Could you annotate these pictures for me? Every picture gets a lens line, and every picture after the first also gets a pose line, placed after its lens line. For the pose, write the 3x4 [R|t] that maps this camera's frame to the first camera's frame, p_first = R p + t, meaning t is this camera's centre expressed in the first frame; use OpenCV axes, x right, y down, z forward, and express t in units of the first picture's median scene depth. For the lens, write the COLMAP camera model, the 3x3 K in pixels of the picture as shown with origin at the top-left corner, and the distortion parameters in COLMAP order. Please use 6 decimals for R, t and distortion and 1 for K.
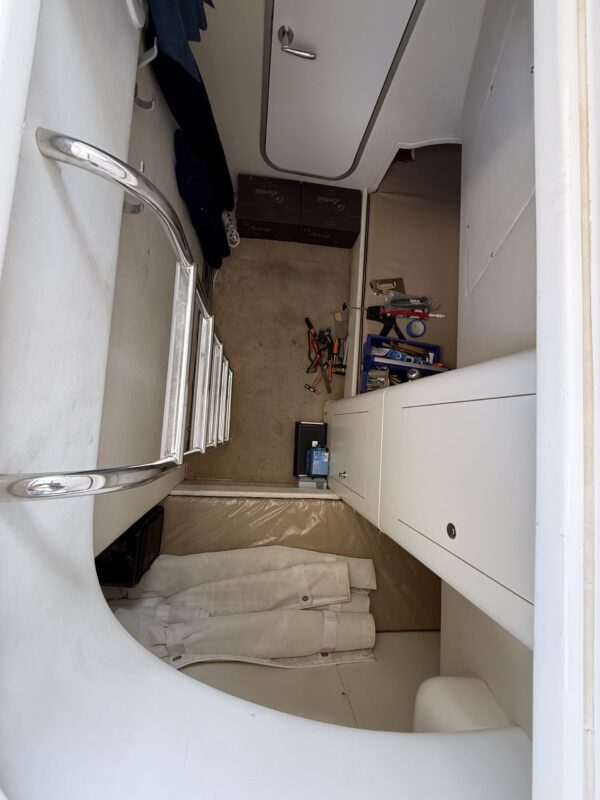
lens RADIAL K [[319.0, 0, 299.2], [0, 319.0, 399.3], [0, 0, 1]] dist [-0.002138, -0.000252]
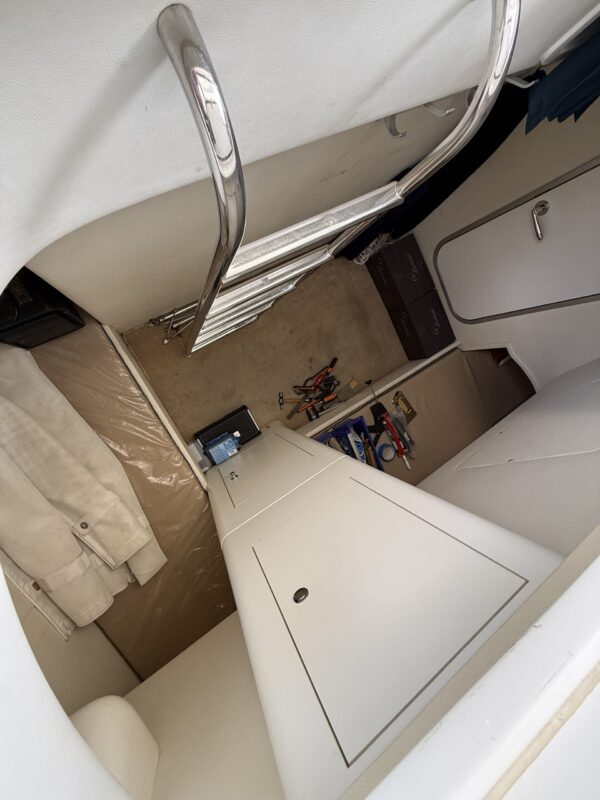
lens RADIAL K [[319.0, 0, 296.3], [0, 319.0, 401.7], [0, 0, 1]] dist [-0.002138, -0.000252]
pose [[0.536913, 0.838108, 0.096431, -0.031515], [-0.817789, 0.545129, -0.184539, 0.129742], [-0.207232, 0.020221, 0.978083, 0.051566]]
